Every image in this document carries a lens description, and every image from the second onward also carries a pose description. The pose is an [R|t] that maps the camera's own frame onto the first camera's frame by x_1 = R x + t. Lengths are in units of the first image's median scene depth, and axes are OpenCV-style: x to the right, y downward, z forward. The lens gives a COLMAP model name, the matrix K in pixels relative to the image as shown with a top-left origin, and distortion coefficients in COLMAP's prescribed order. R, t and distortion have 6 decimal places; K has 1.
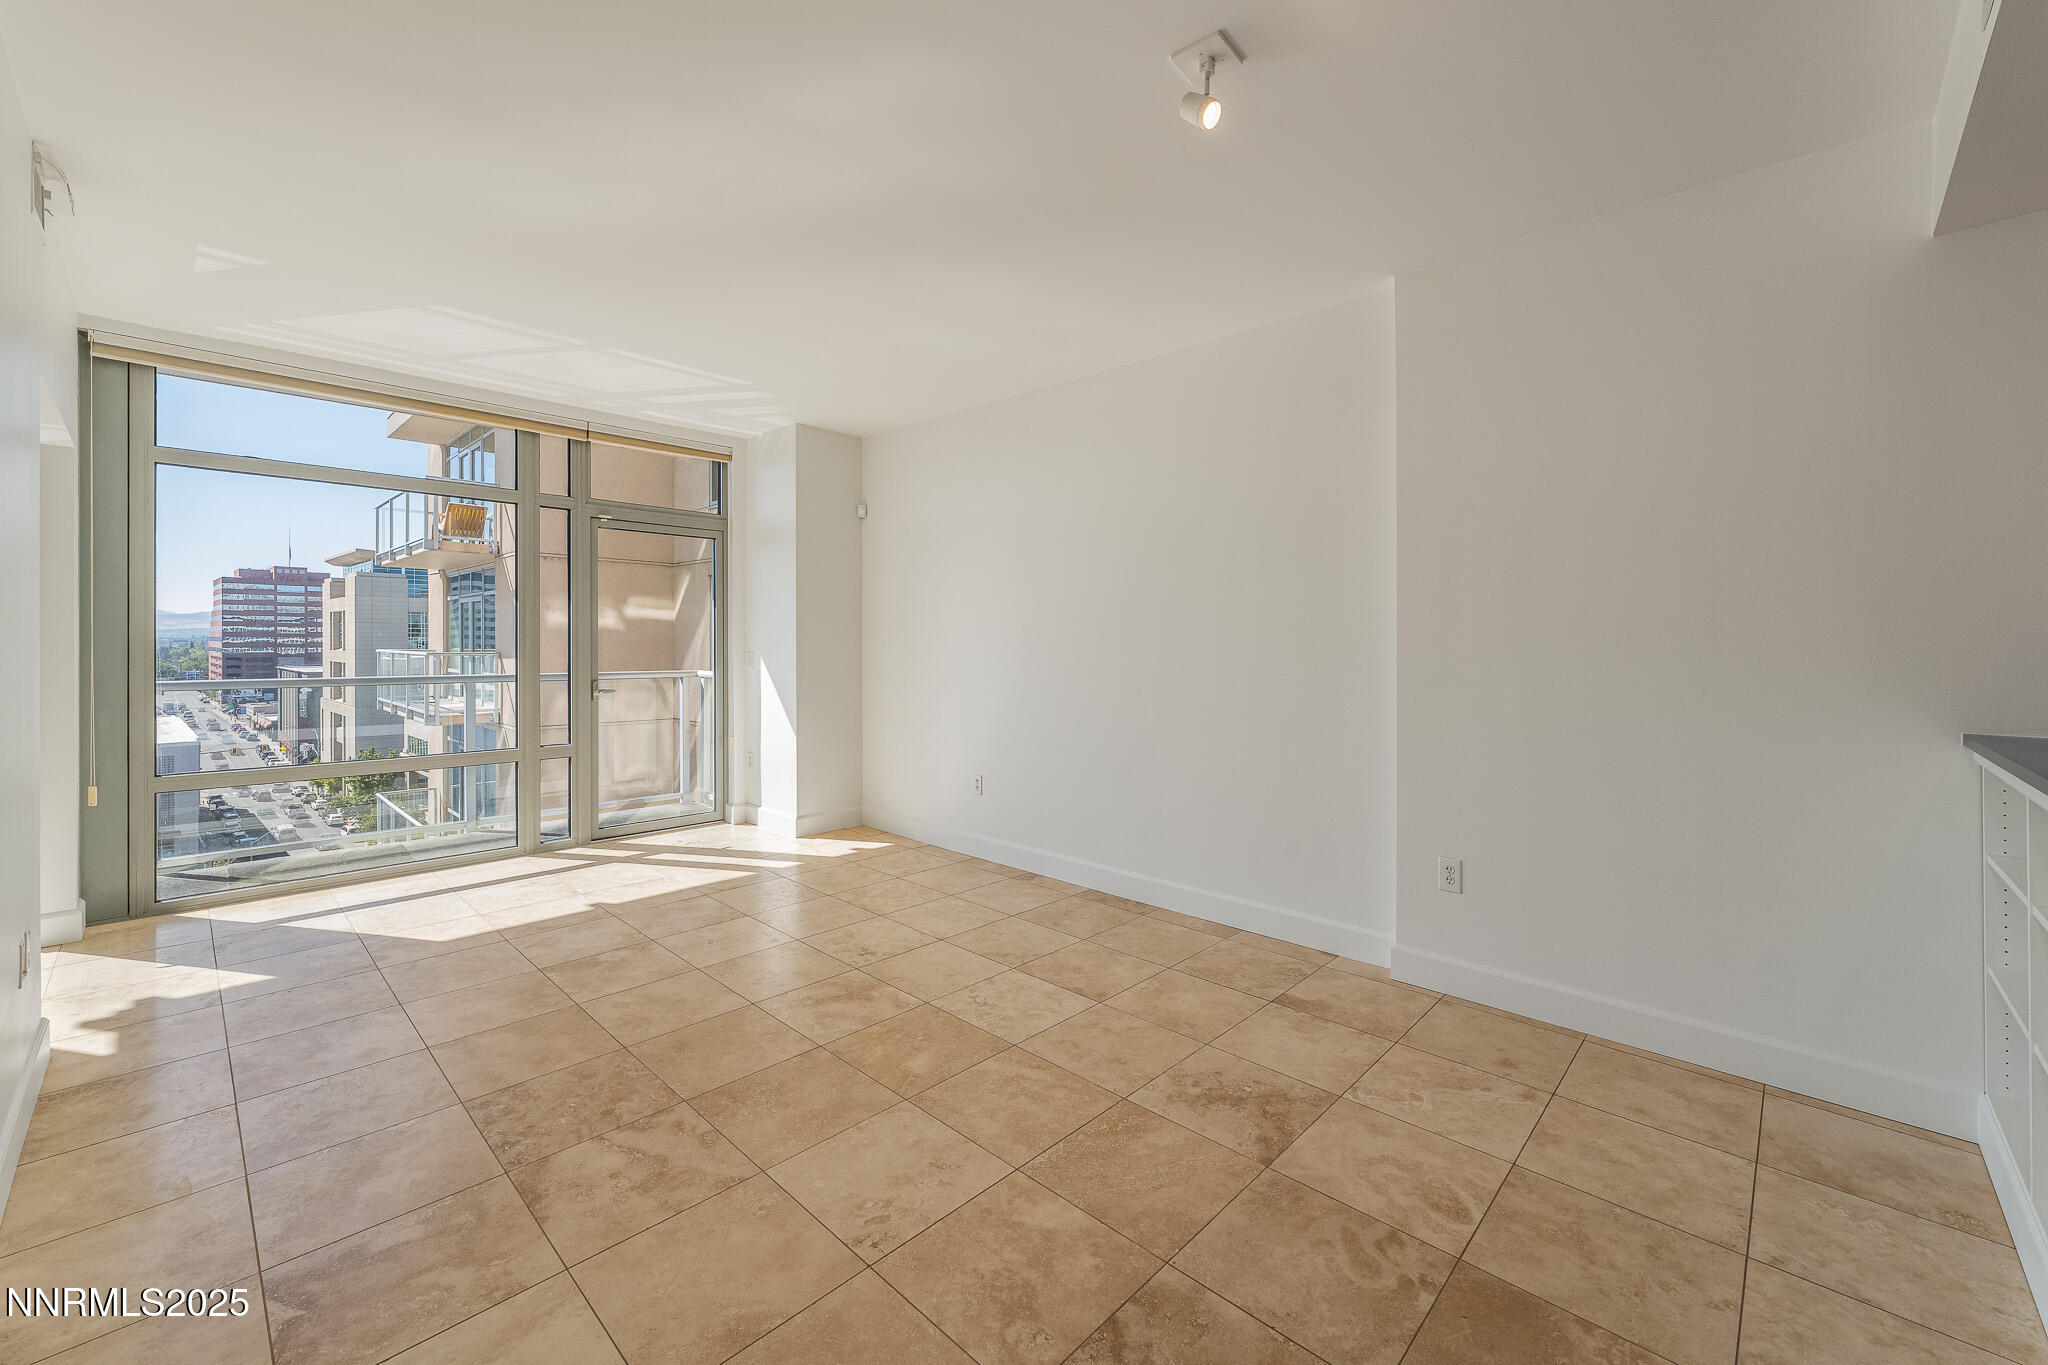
lens RADIAL K [[821.6, 0, 1035.9], [0, 821.6, 652.4], [0, 0, 1]] dist [-0.000032, 0.000055]
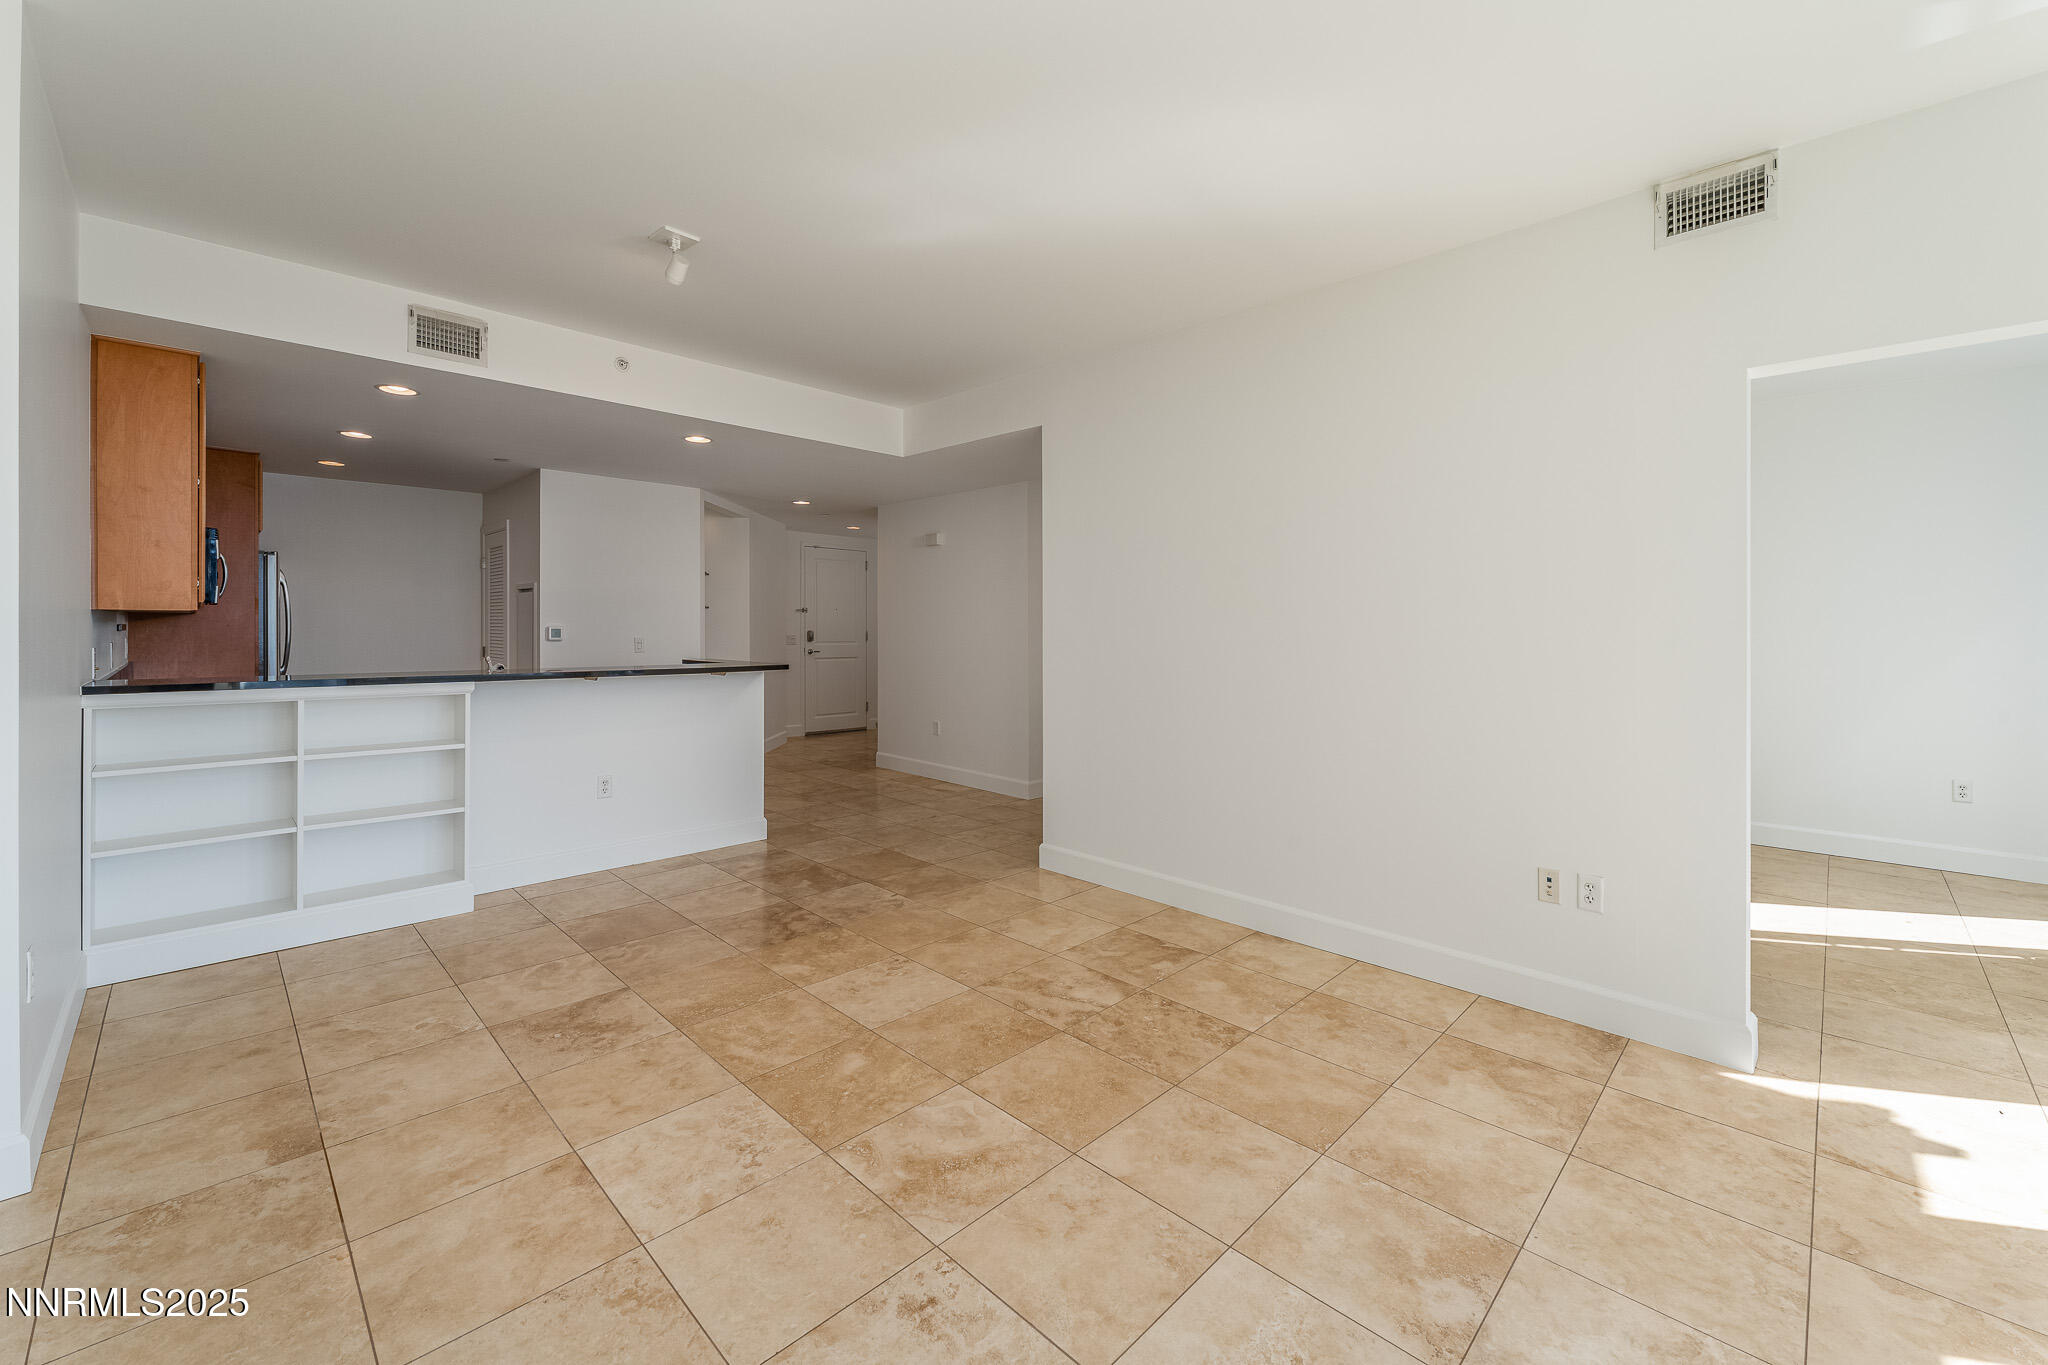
lens RADIAL K [[814.9, 0, 1025.2], [0, 814.9, 636.9], [0, 0, 1]] dist [-0.001333, 0.000020]
pose [[-0.999480, -0.014237, 0.028930, -0.351814], [-0.013467, 0.999555, 0.026630, -0.030981], [-0.029296, 0.026227, -0.999227, 1.867776]]
